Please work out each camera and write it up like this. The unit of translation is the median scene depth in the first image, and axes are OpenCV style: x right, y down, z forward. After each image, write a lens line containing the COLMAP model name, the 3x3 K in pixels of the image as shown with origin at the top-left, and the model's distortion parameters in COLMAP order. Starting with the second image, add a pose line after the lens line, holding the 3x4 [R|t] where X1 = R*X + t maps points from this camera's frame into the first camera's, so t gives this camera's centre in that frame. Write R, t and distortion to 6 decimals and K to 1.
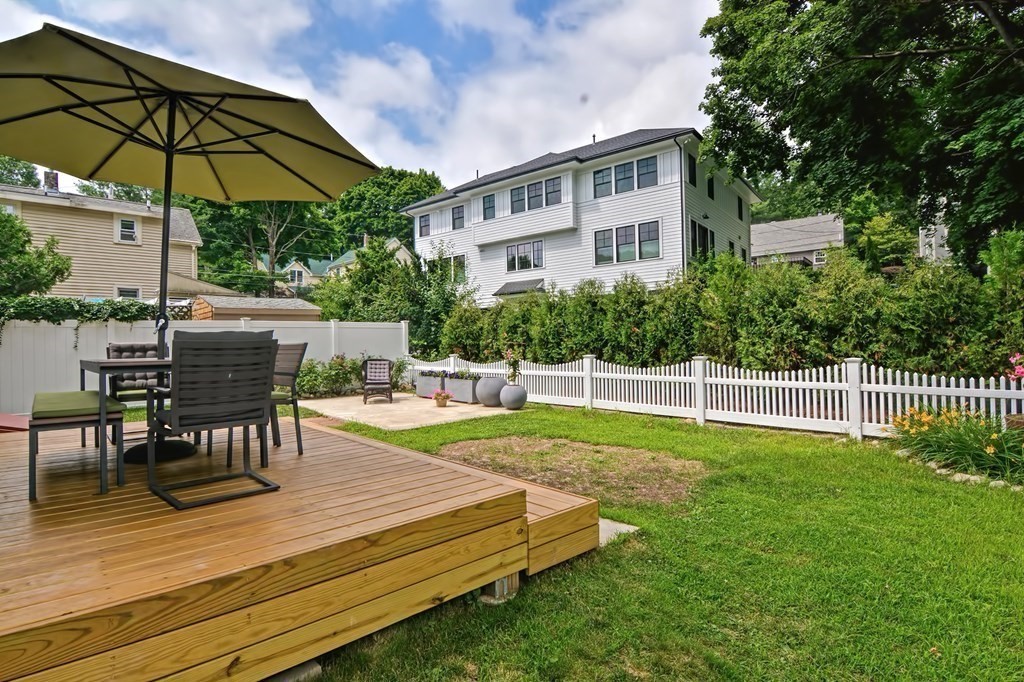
lens RADIAL K [[504.2, 0, 505.4], [0, 504.2, 338.6], [0, 0, 1]] dist [0.002841, -0.017672]
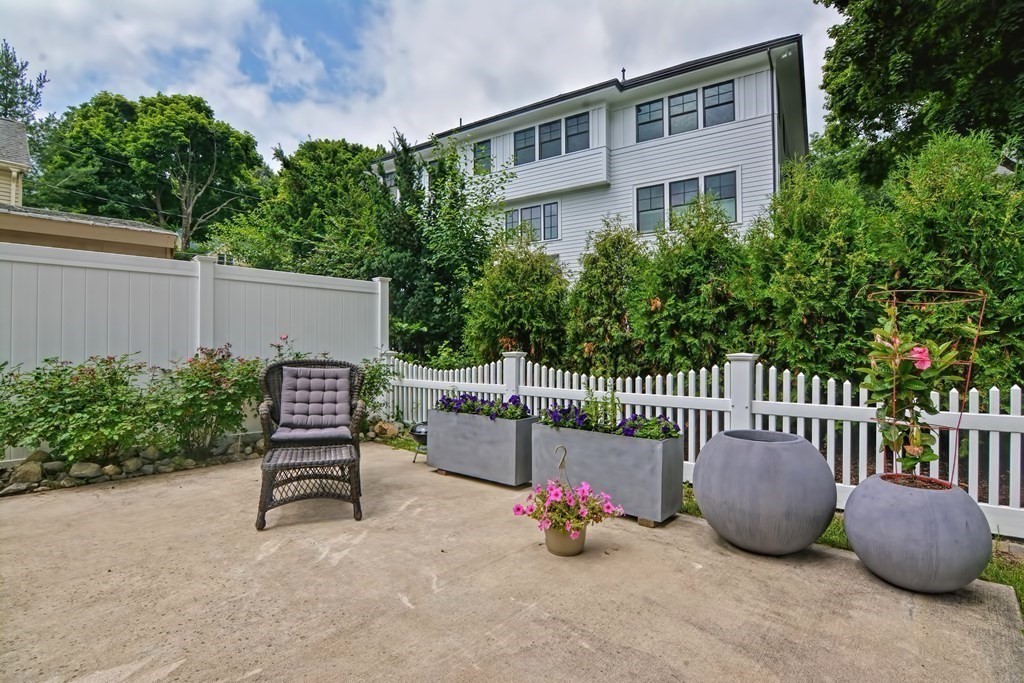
lens RADIAL K [[504.2, 0, 505.4], [0, 504.2, 339.1], [0, 0, 1]] dist [0.002841, -0.017672]
pose [[0.995185, 0.017869, 0.096376, -0.095037], [-0.017037, 0.999810, -0.009447, 0.016165], [-0.096526, 0.007759, 0.995300, 0.388844]]
